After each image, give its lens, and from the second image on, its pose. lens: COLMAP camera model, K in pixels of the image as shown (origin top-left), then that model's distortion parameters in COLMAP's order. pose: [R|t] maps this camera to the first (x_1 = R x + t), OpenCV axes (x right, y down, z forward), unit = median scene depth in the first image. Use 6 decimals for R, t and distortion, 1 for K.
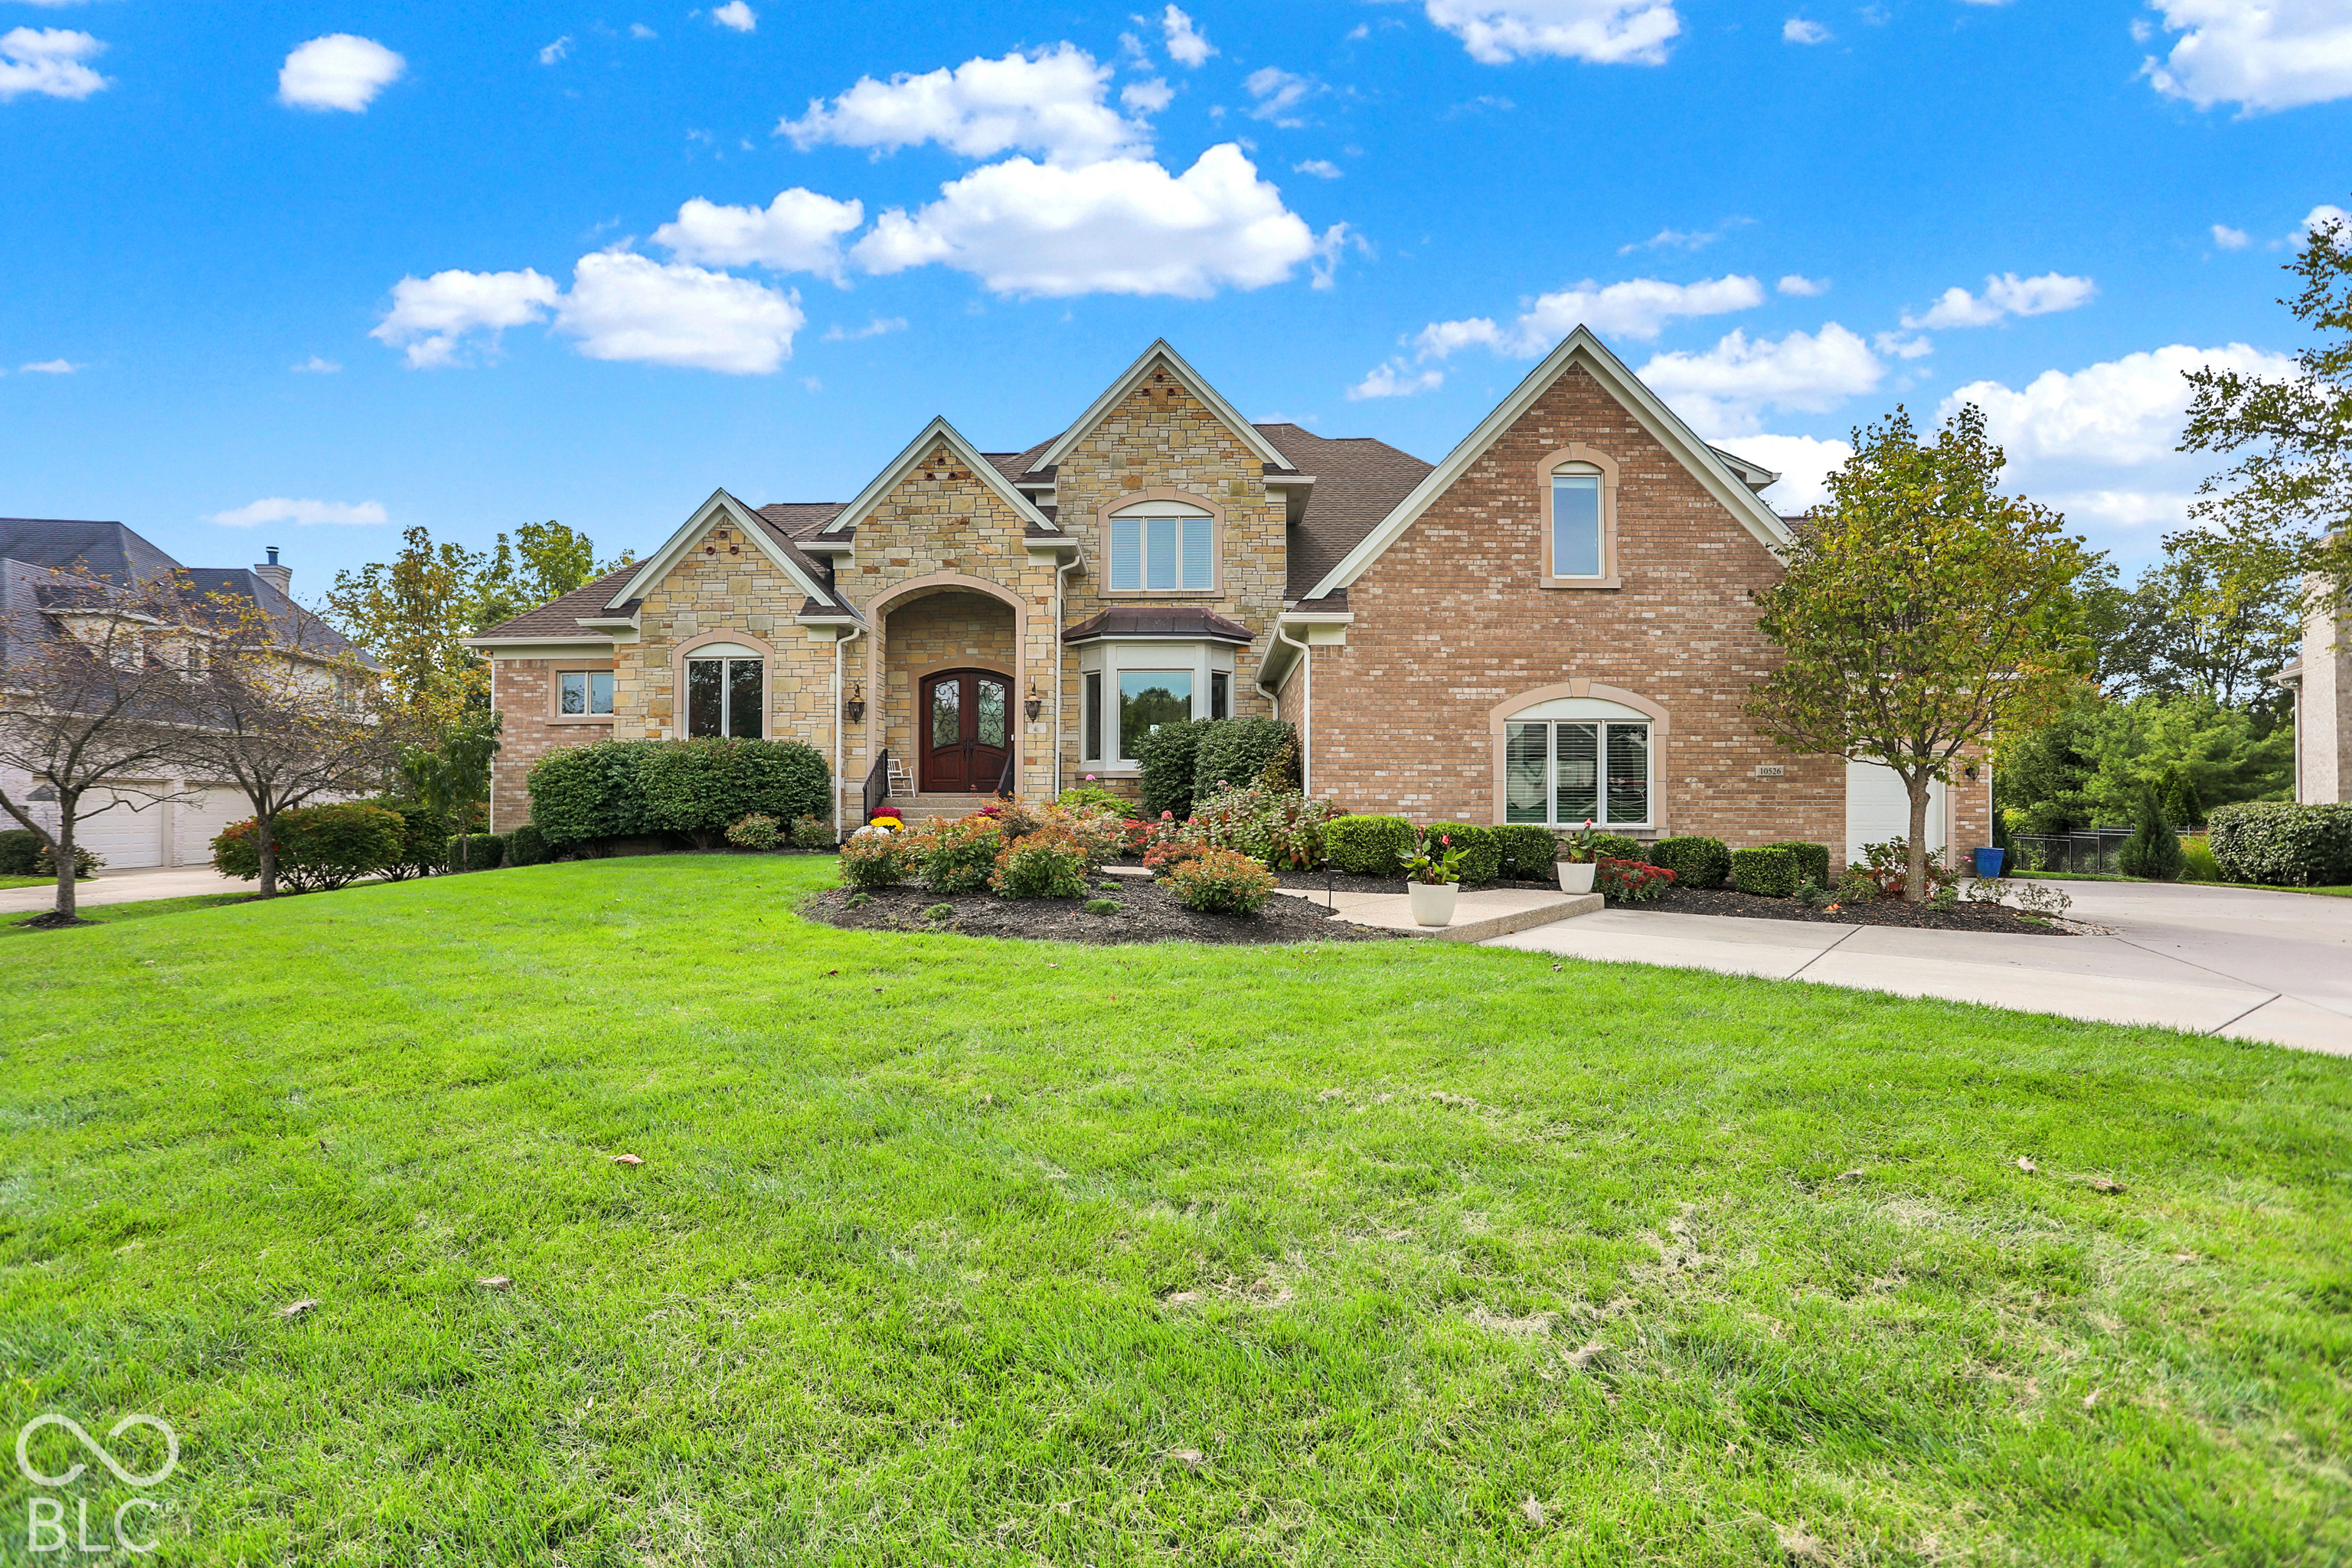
lens RADIAL K [[1192.2, 0, 1166.8], [0, 1192.2, 798.8], [0, 0, 1]] dist [-0.059111, 0.001518]
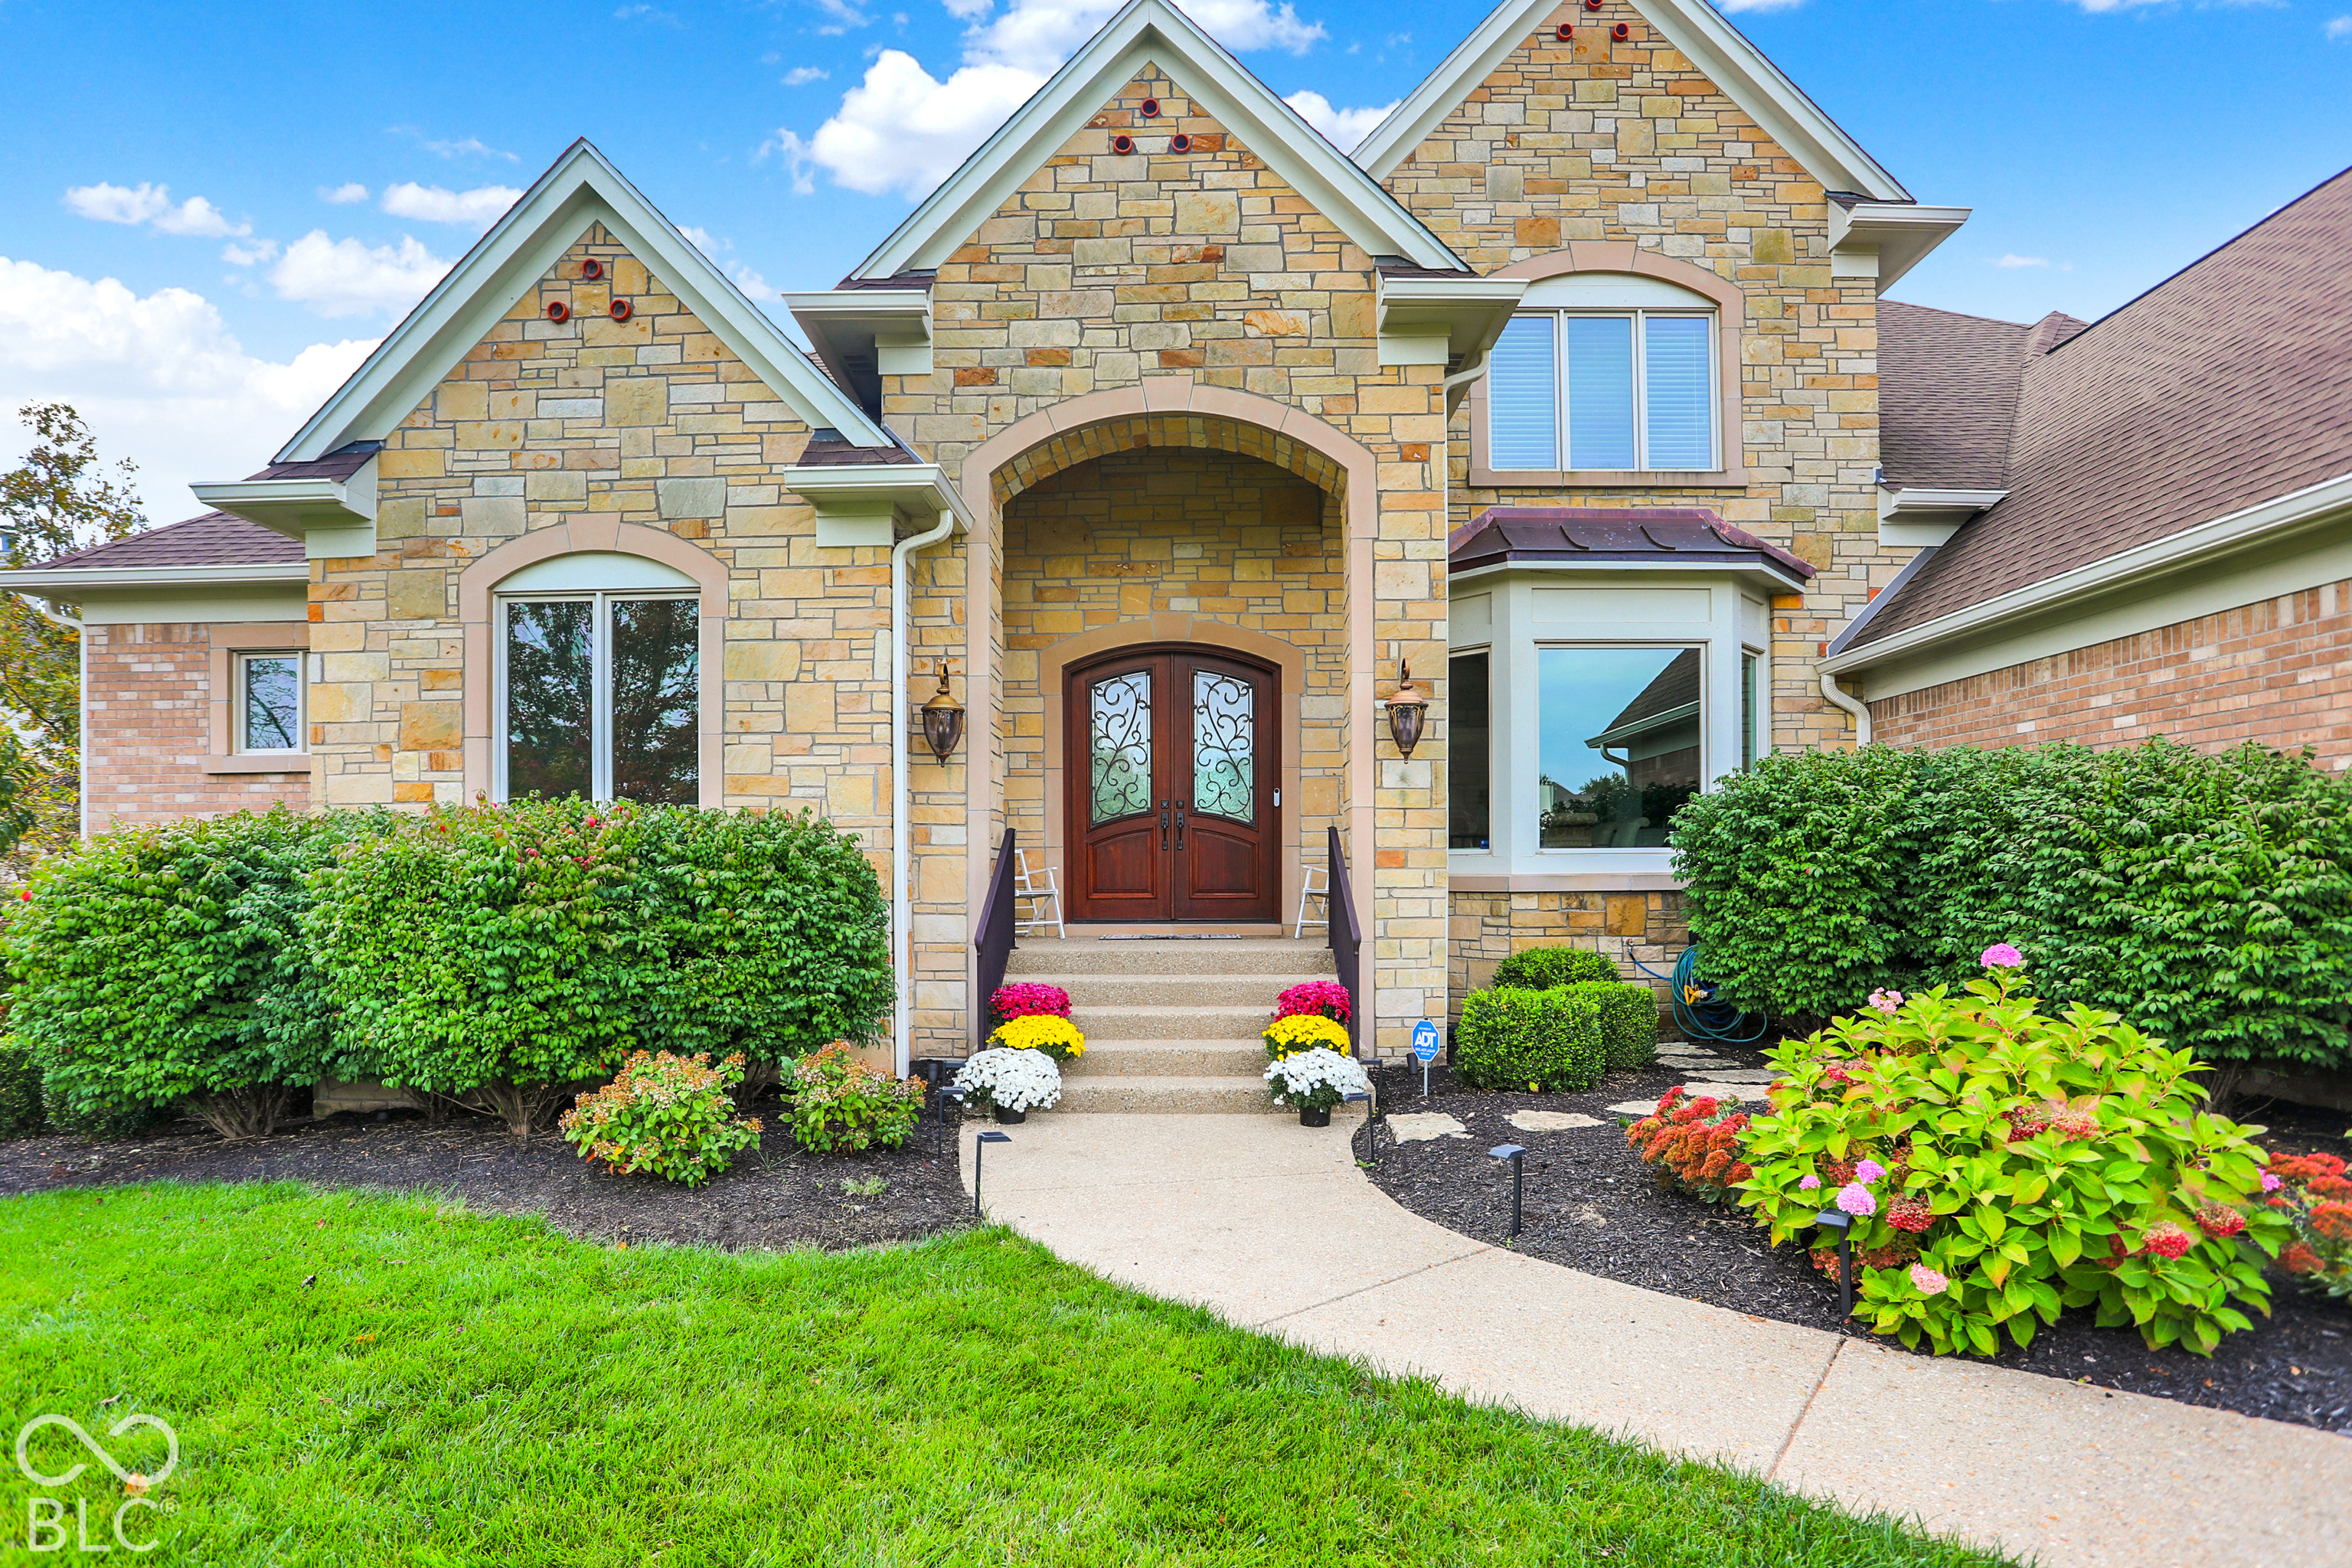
lens RADIAL K [[1206.4, 0, 1174.1], [0, 1206.4, 882.0], [0, 0, 1]] dist [-0.065316, 0.030067]
pose [[0.999842, -0.005919, 0.016789, -0.195472], [0.005667, 0.999872, 0.014993, -0.030659], [-0.016876, -0.014896, 0.999747, 0.613180]]
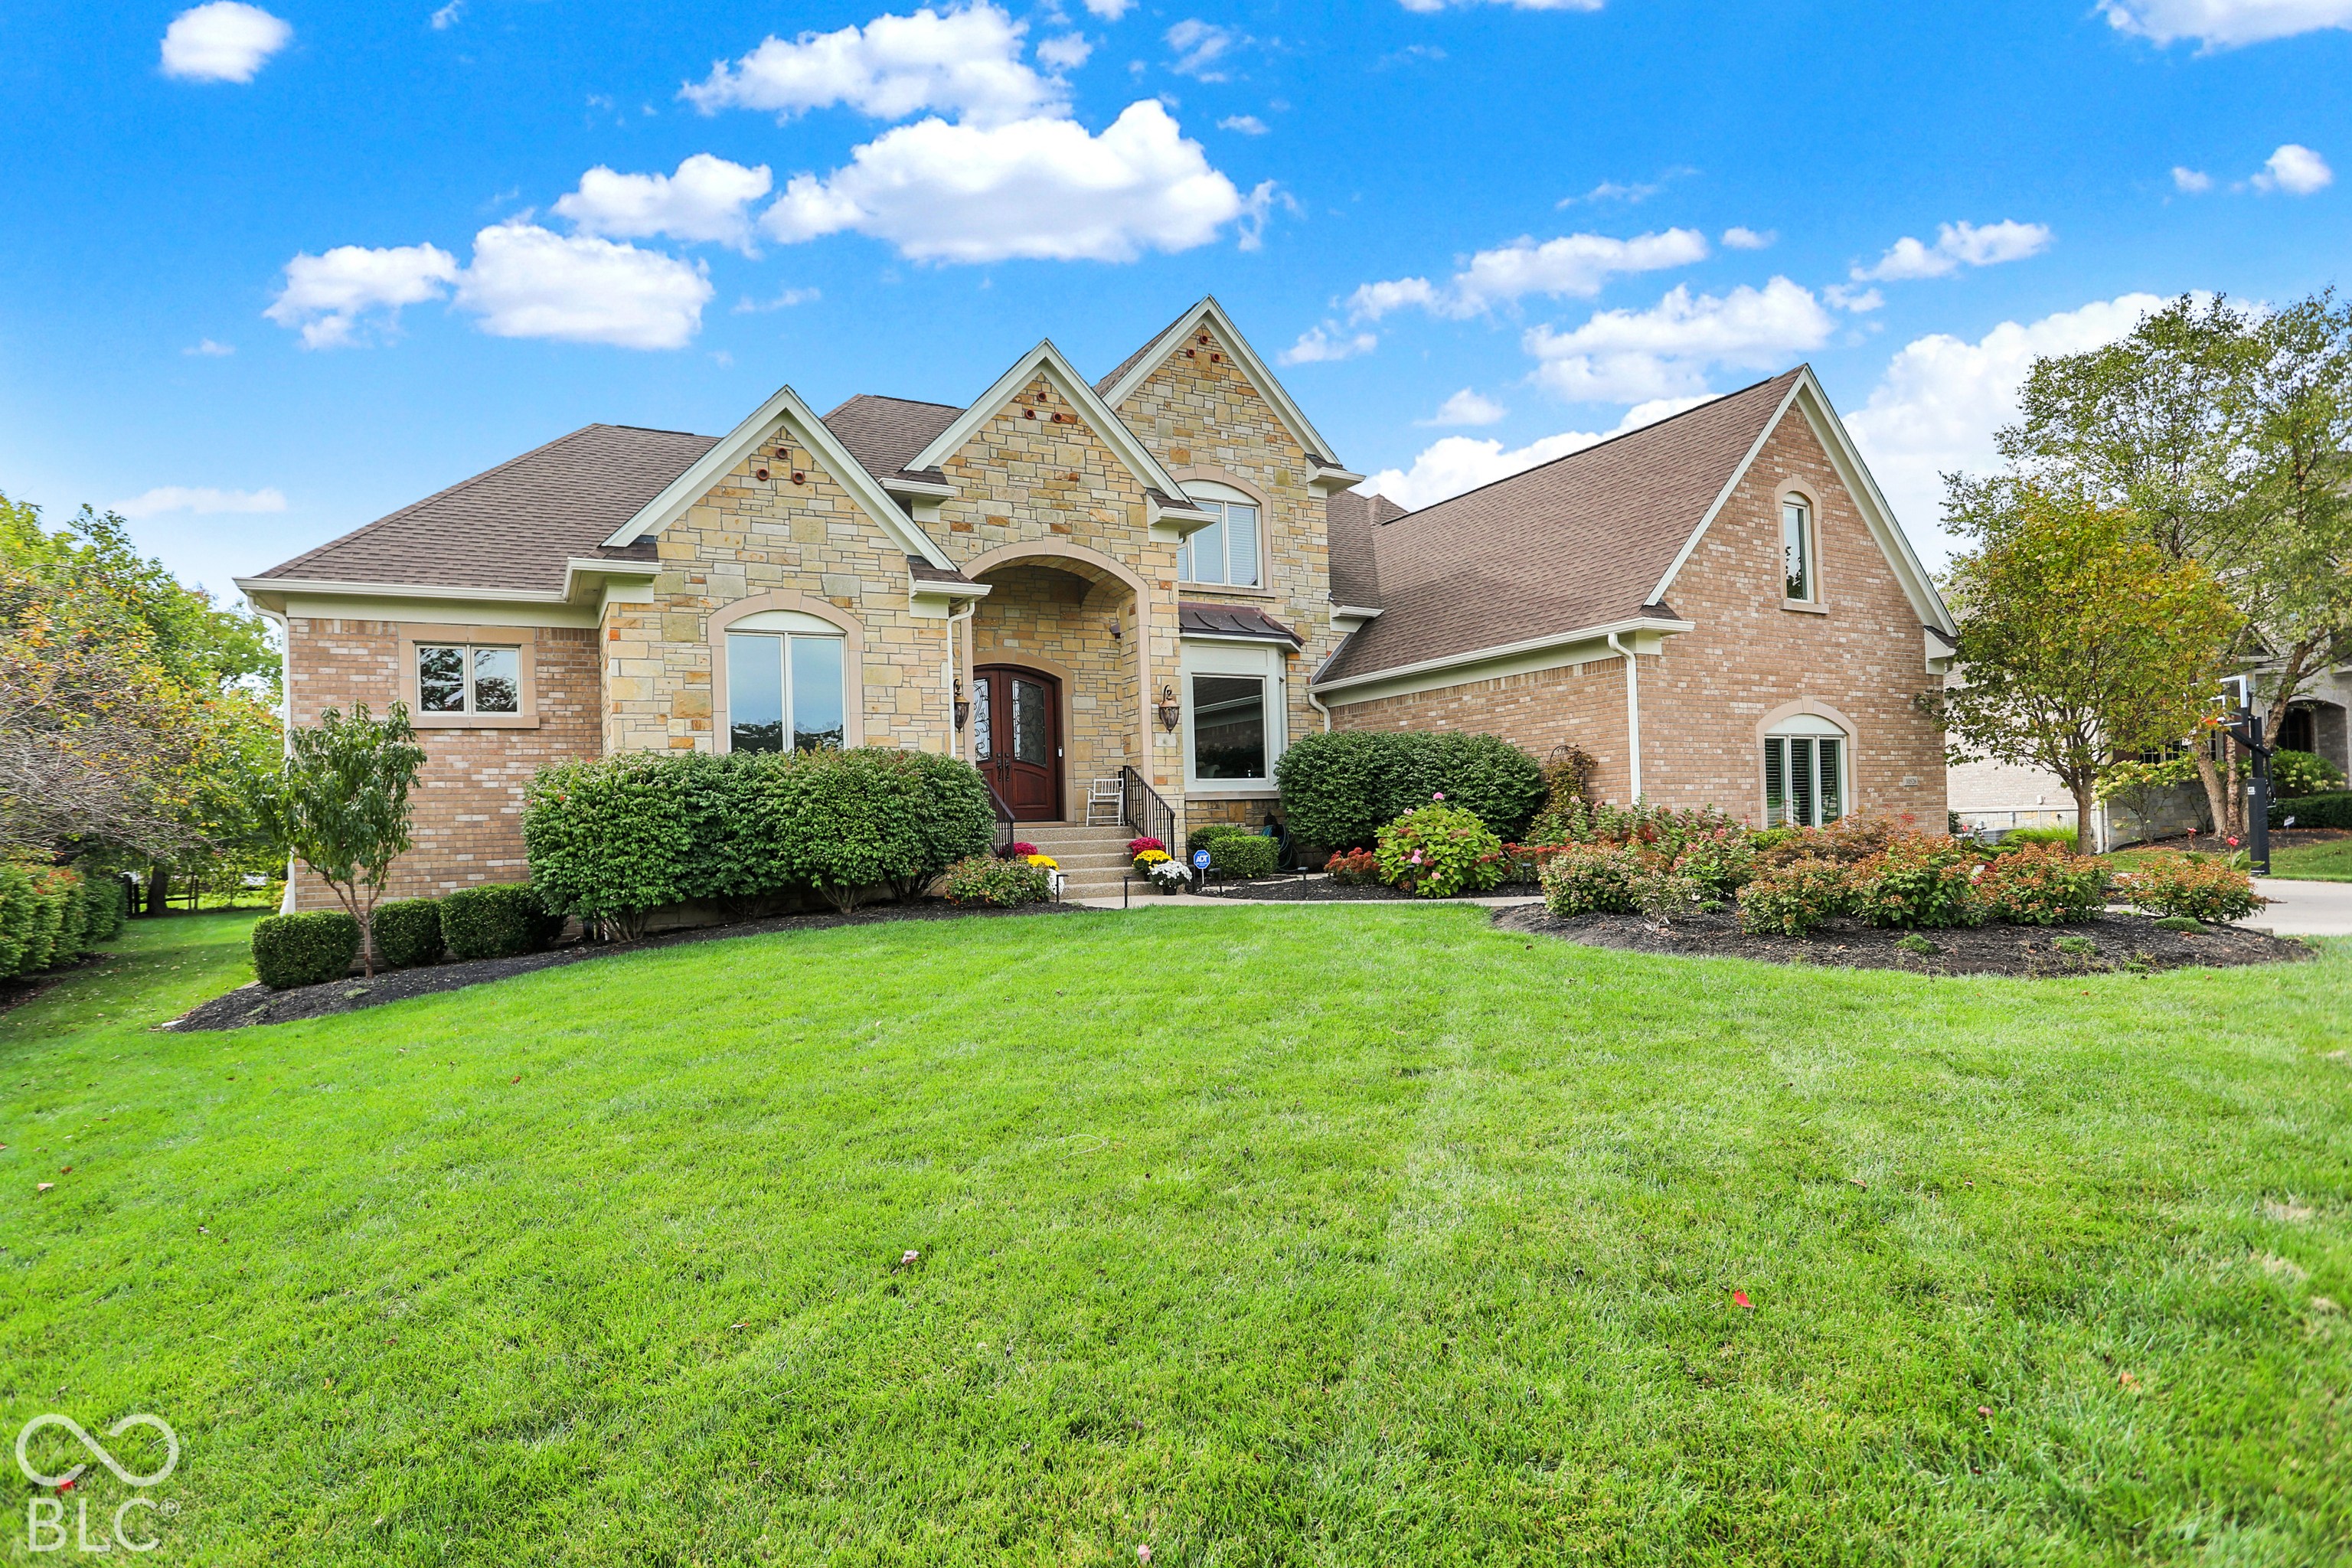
lens RADIAL K [[1224.9, 0, 1156.2], [0, 1224.9, 817.1], [0, 0, 1]] dist [-0.059745, 0.000453]
pose [[0.860861, -0.022400, 0.508347, -0.551940], [0.027414, 0.999621, -0.002376, -0.004994], [-0.508101, 0.015981, 0.861149, 0.284879]]
